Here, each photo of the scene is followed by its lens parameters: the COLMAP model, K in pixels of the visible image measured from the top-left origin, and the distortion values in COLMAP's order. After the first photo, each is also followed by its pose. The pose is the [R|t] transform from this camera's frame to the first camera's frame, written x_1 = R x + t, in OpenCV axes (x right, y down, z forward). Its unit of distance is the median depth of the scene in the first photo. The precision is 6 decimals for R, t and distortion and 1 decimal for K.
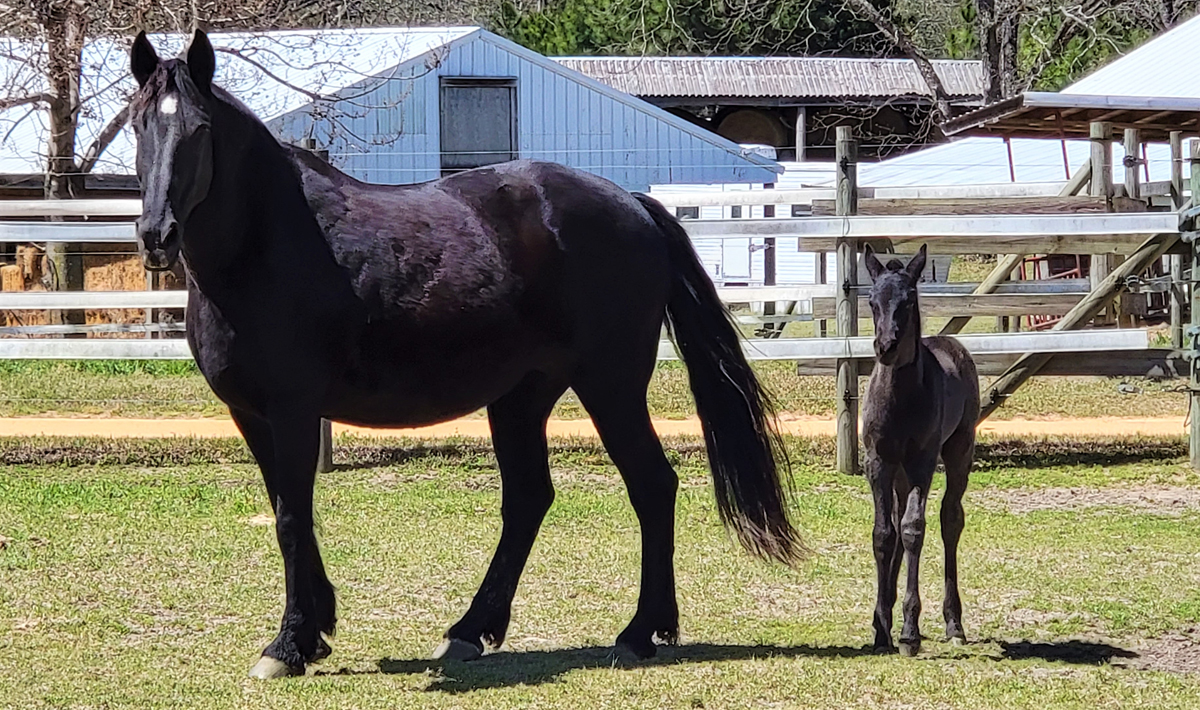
lens RADIAL K [[2425.5, 0, 598.8], [0, 2425.5, 365.9], [0, 0, 1]] dist [-0.001573, 0.000000]
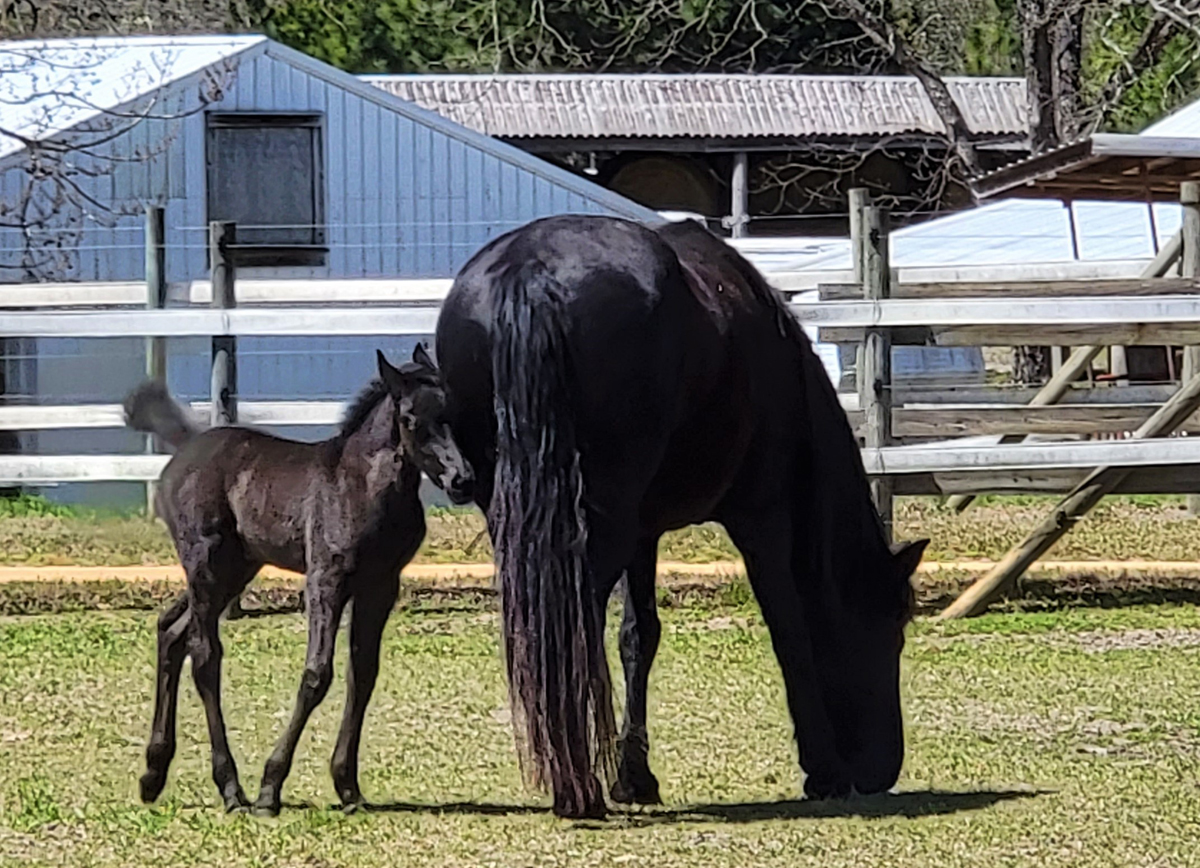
lens RADIAL K [[2624.5, 0, 600.3], [0, 2624.5, 423.2], [0, 0, 1]] dist [0.000986, 0.000000]
pose [[0.999894, -0.003516, -0.014131, 0.050083], [0.003358, 0.999932, -0.011199, -0.025182], [0.014170, 0.011151, 0.999837, 0.278182]]
